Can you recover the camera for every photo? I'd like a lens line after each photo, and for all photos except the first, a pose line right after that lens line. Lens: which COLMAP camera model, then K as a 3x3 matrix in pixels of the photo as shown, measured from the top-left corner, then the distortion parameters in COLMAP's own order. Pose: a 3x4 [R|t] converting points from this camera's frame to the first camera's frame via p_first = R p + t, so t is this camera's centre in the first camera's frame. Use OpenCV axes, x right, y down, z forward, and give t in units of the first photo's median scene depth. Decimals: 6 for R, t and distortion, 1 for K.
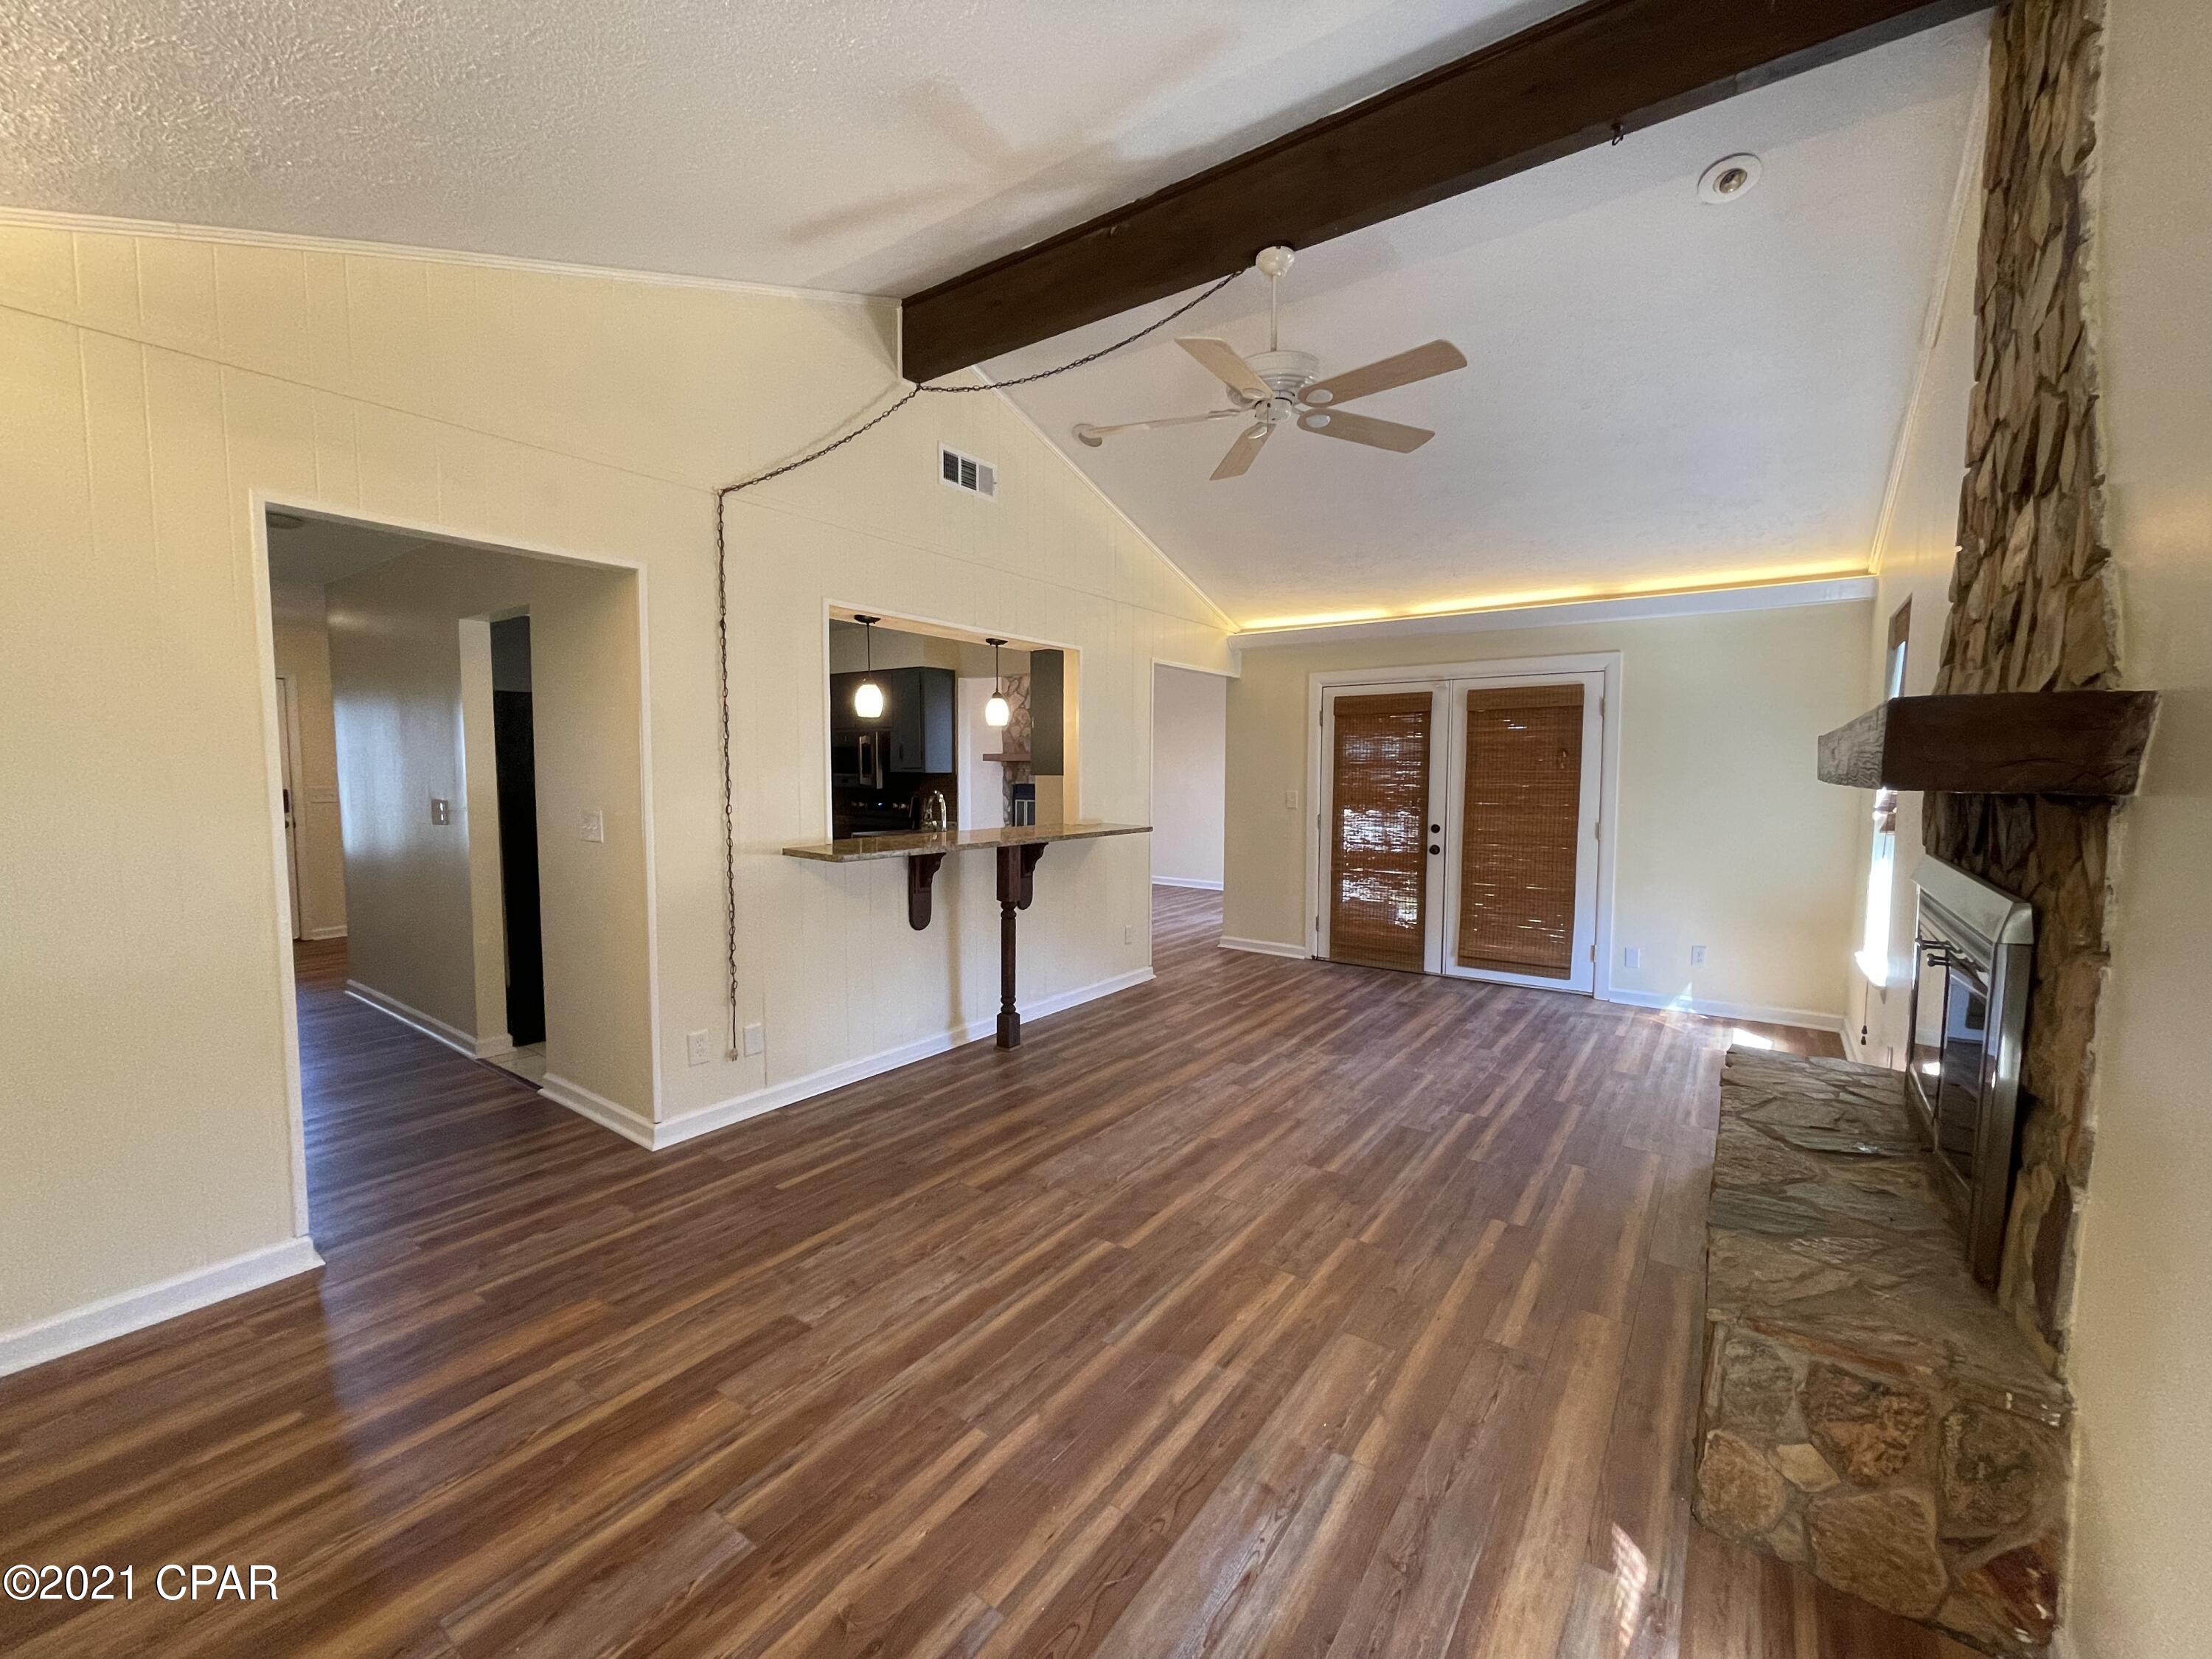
lens RADIAL K [[898.4, 0, 1105.0], [0, 898.4, 831.8], [0, 0, 1]] dist [-0.001725, -0.000253]
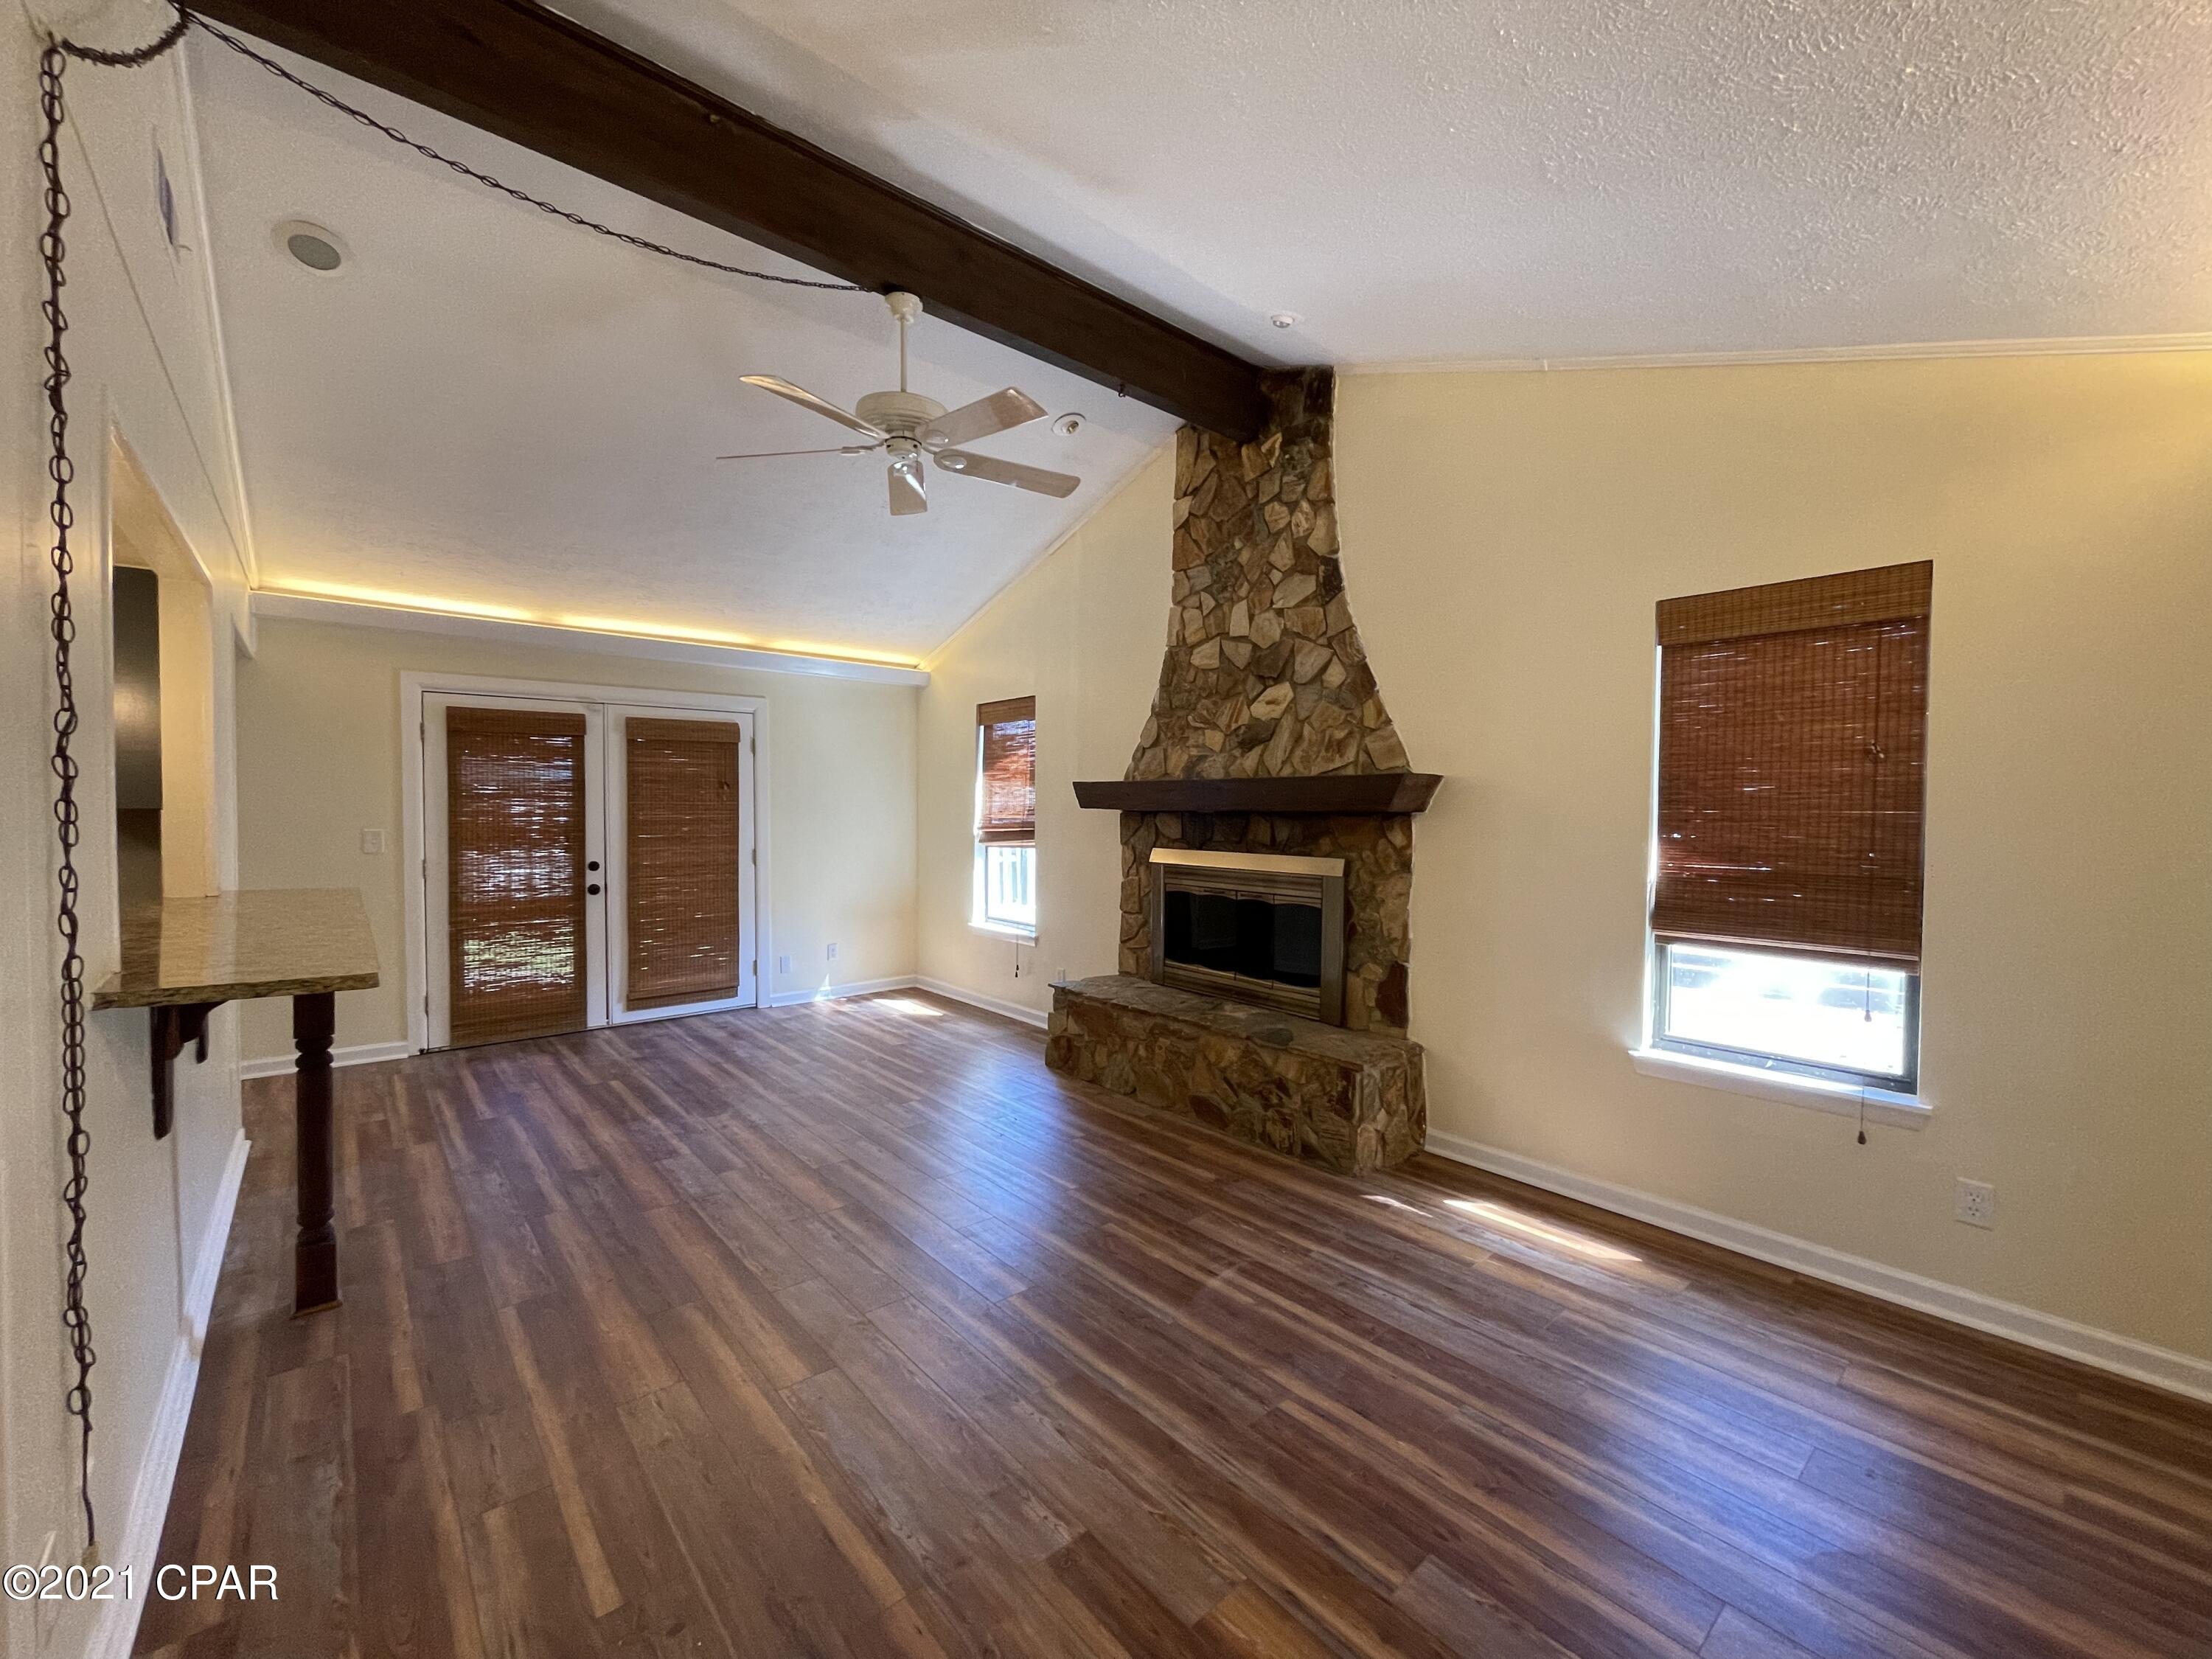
lens RADIAL K [[898.4, 0, 1105.0], [0, 898.4, 831.8], [0, 0, 1]] dist [-0.001725, -0.000253]
pose [[0.232361, -0.029528, 0.972181, -0.464984], [0.063832, 0.997847, 0.015051, -0.022422], [-0.970533, 0.058560, 0.233746, 0.343914]]
